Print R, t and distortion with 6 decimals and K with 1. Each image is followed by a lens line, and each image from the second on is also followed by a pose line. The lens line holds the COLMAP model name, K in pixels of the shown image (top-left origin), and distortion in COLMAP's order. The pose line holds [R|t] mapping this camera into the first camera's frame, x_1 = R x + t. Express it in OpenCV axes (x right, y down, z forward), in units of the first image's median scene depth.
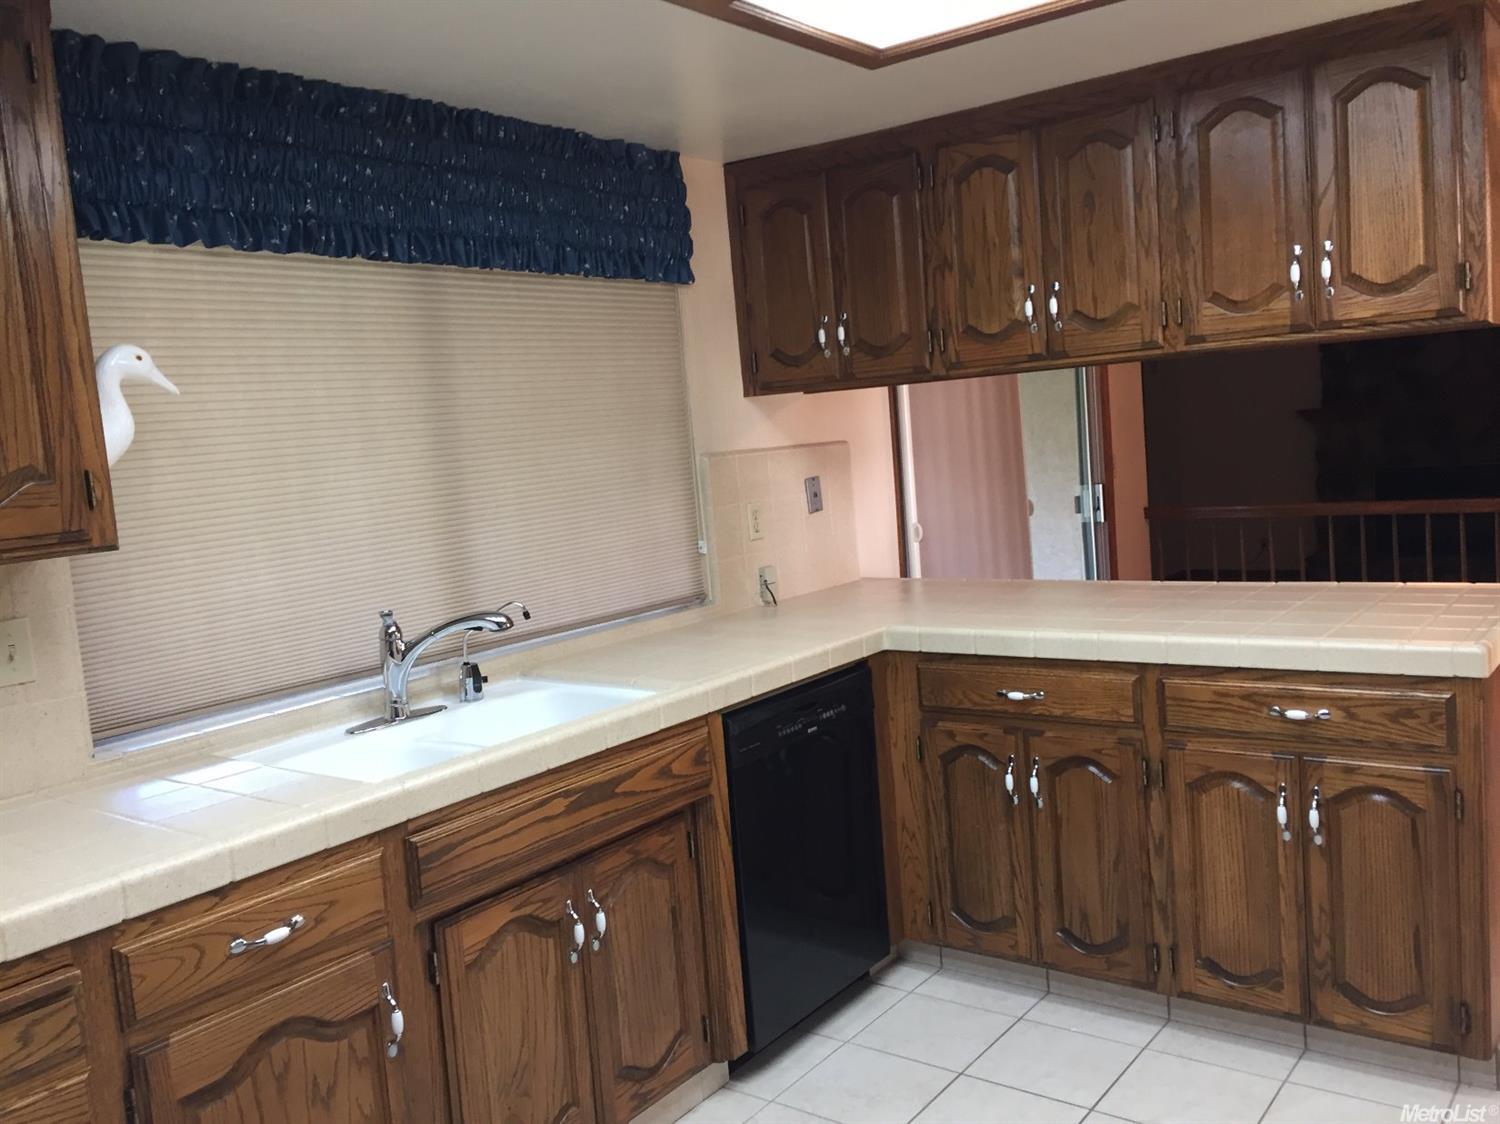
lens RADIAL K [[1288.1, 0, 749.5], [0, 1288.1, 554.5], [0, 0, 1]] dist [0.089416, -0.120765]
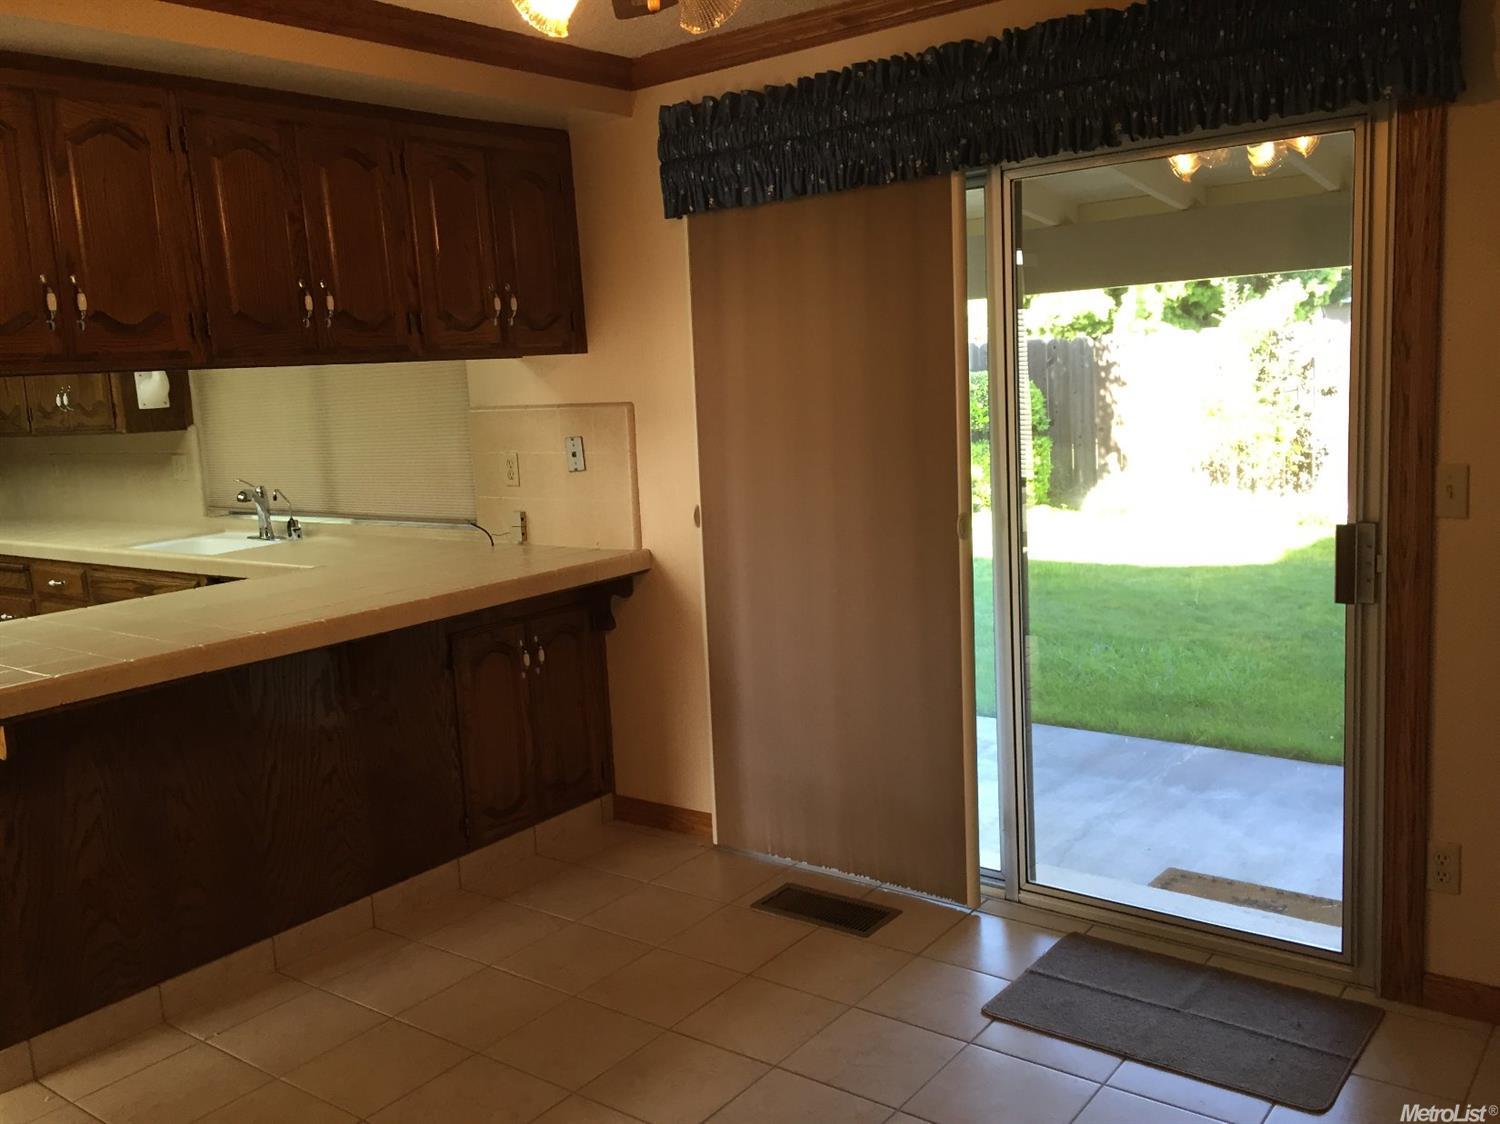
lens RADIAL K [[1288.1, 0, 749.5], [0, 1288.1, 554.5], [0, 0, 1]] dist [0.089416, -0.120765]
pose [[0.010358, 0.223819, -0.974576, 2.236312], [-0.045819, 0.973710, 0.223134, -0.425740], [0.998896, 0.042343, 0.020341, 2.326703]]
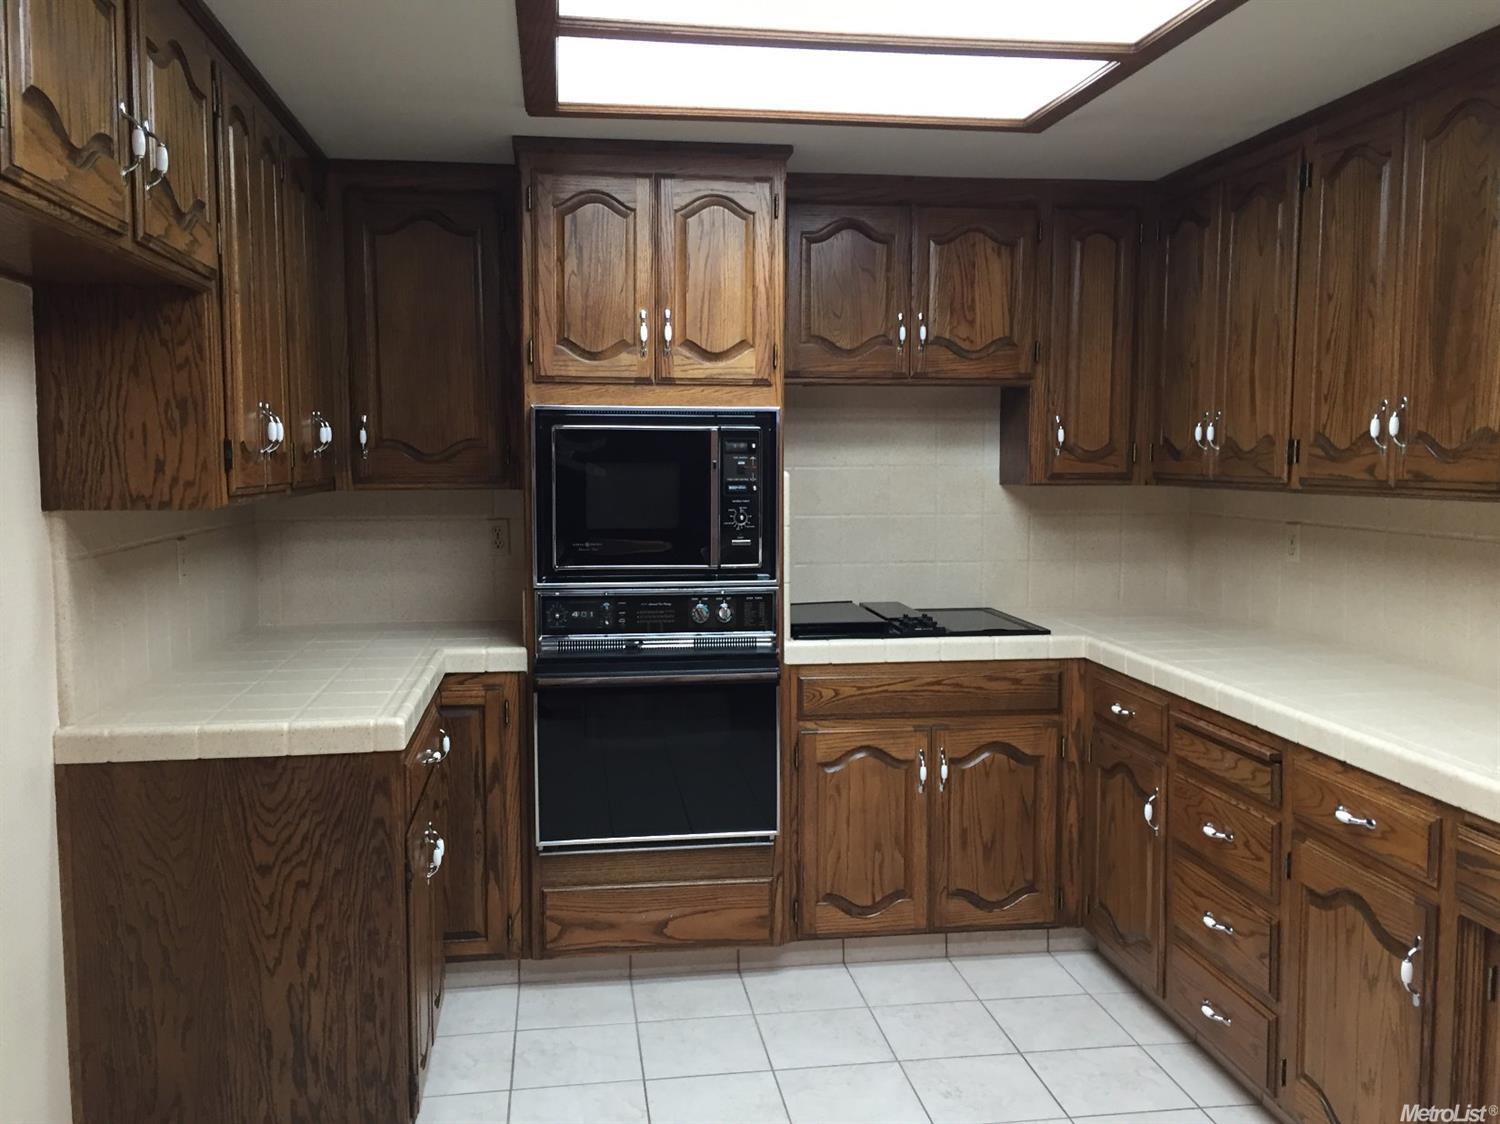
lens RADIAL K [[1288.1, 0, 749.5], [0, 1288.1, 554.5], [0, 0, 1]] dist [0.089416, -0.120765]
pose [[-0.681282, 0.149890, -0.716510, 0.840869], [-0.009492, 0.976921, 0.213391, -0.203646], [0.731959, 0.152181, -0.664136, 1.319166]]
